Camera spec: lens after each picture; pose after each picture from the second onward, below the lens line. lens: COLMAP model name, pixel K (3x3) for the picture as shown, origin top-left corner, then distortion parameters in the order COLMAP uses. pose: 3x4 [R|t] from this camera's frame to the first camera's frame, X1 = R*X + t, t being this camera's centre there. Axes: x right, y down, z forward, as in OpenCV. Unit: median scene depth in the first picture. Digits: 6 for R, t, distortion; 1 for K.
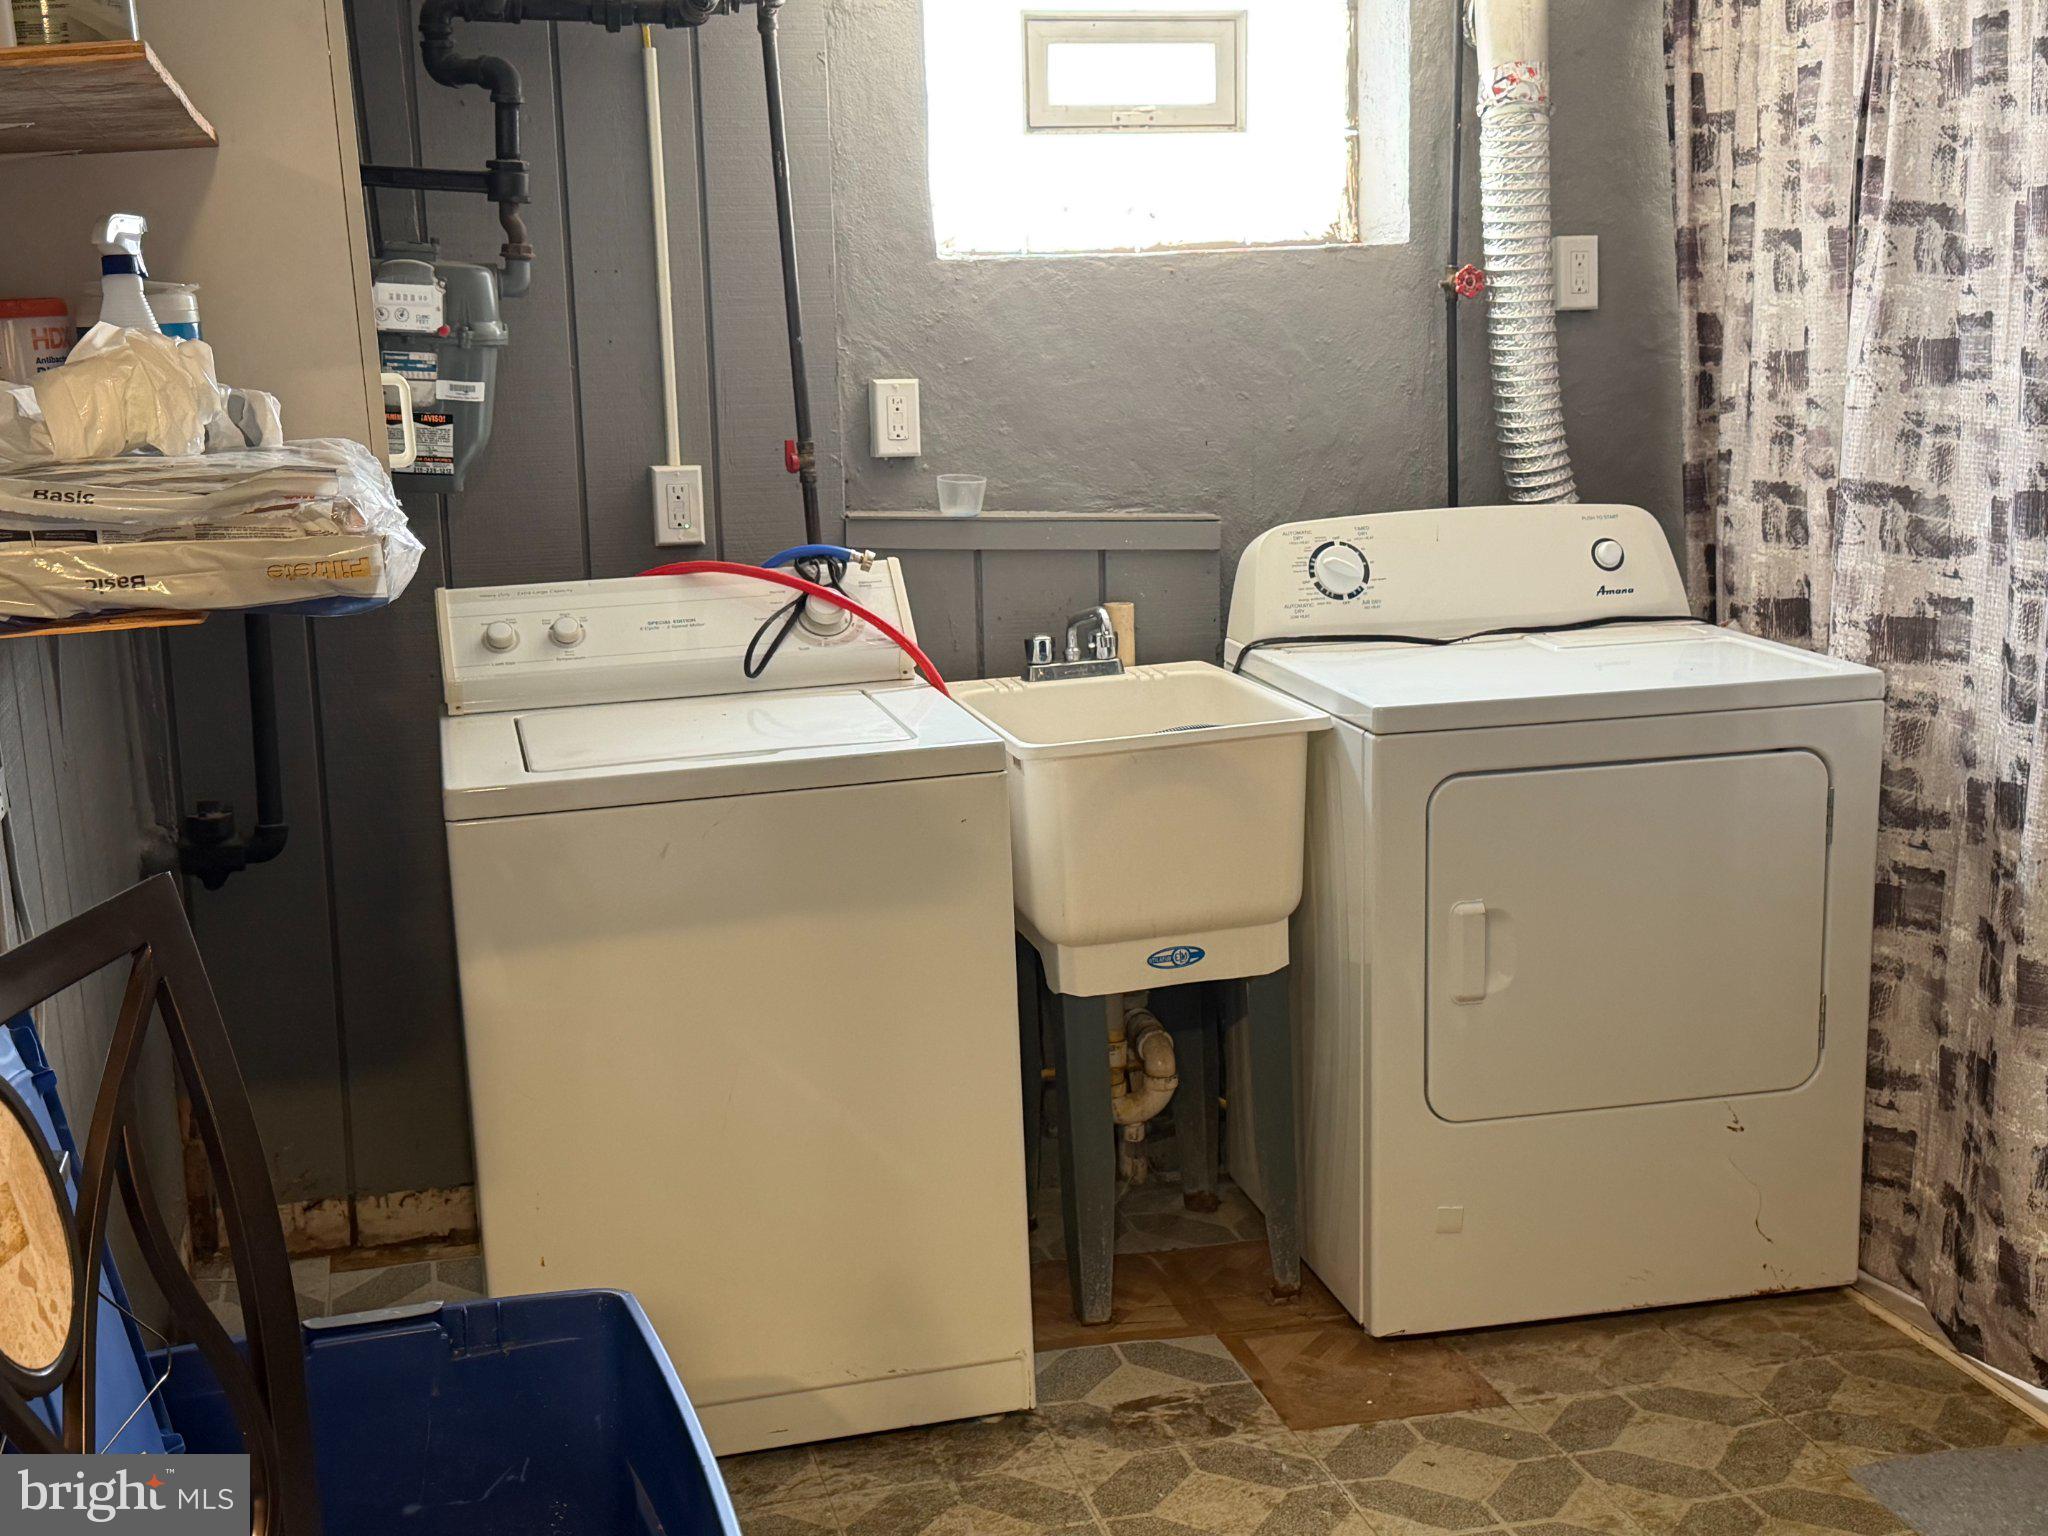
lens RADIAL K [[2489.3, 0, 1020.1], [0, 2489.3, 777.3], [0, 0, 1]] dist [0.137471, 0.033728]
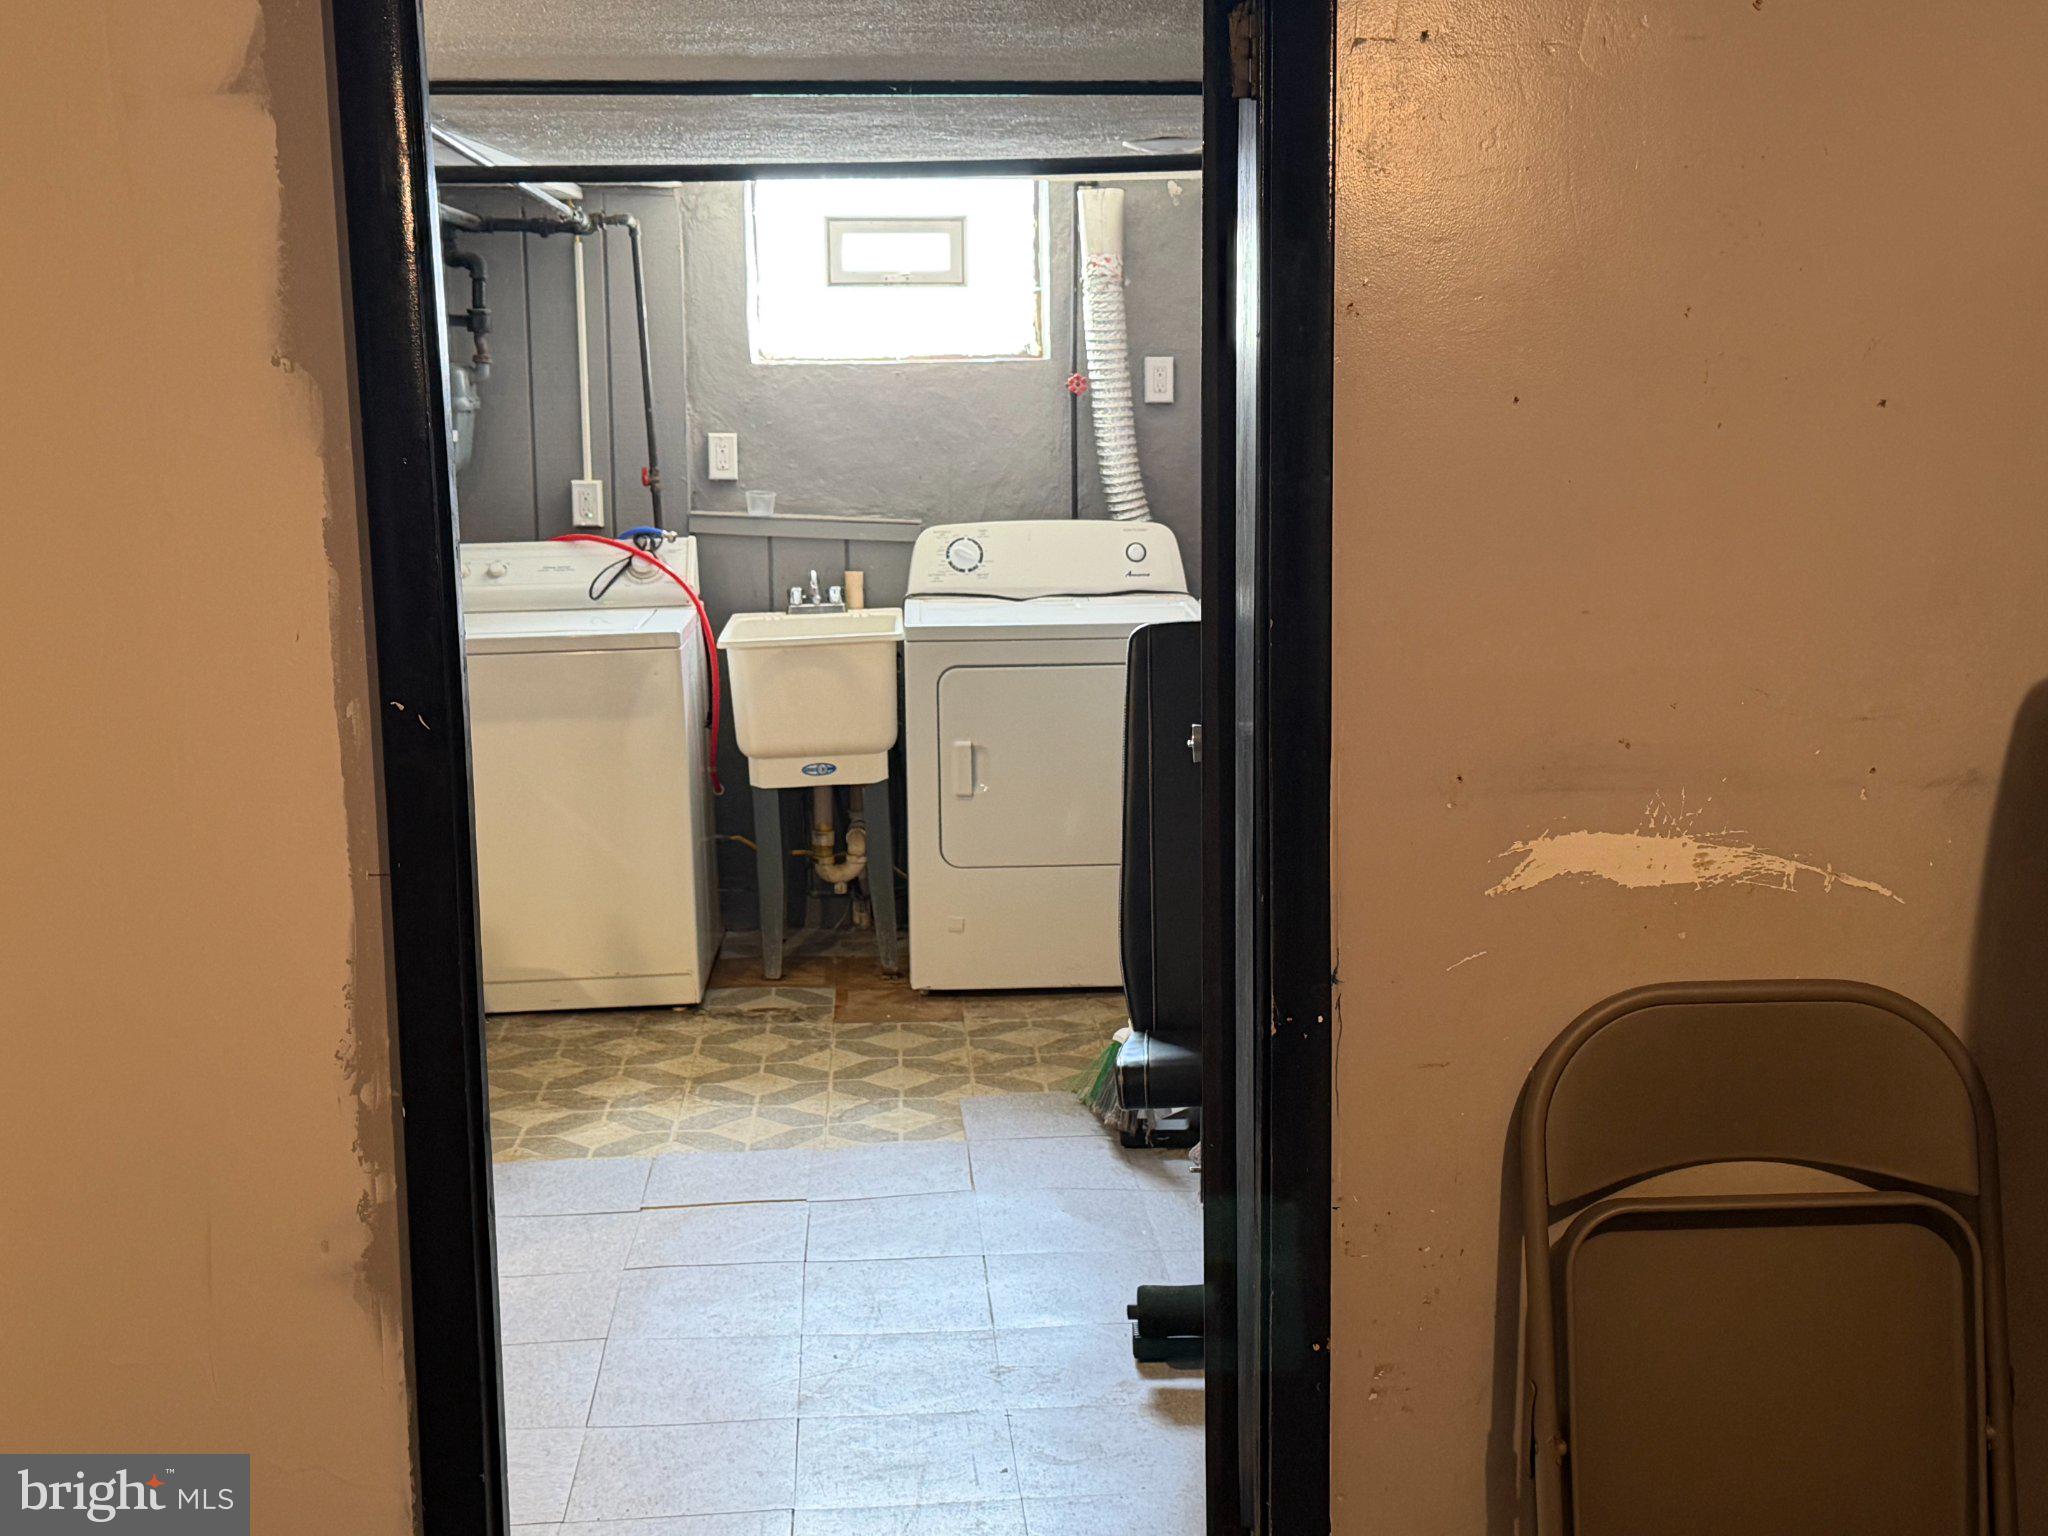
lens RADIAL K [[2489.3, 0, 1020.1], [0, 2489.3, 777.3], [0, 0, 1]] dist [0.137471, 0.033728]
pose [[0.981137, 0.049382, -0.186902, 0.484971], [-0.051994, 0.998606, -0.009096, 0.079389], [0.186192, 0.018642, 0.982336, -0.633445]]
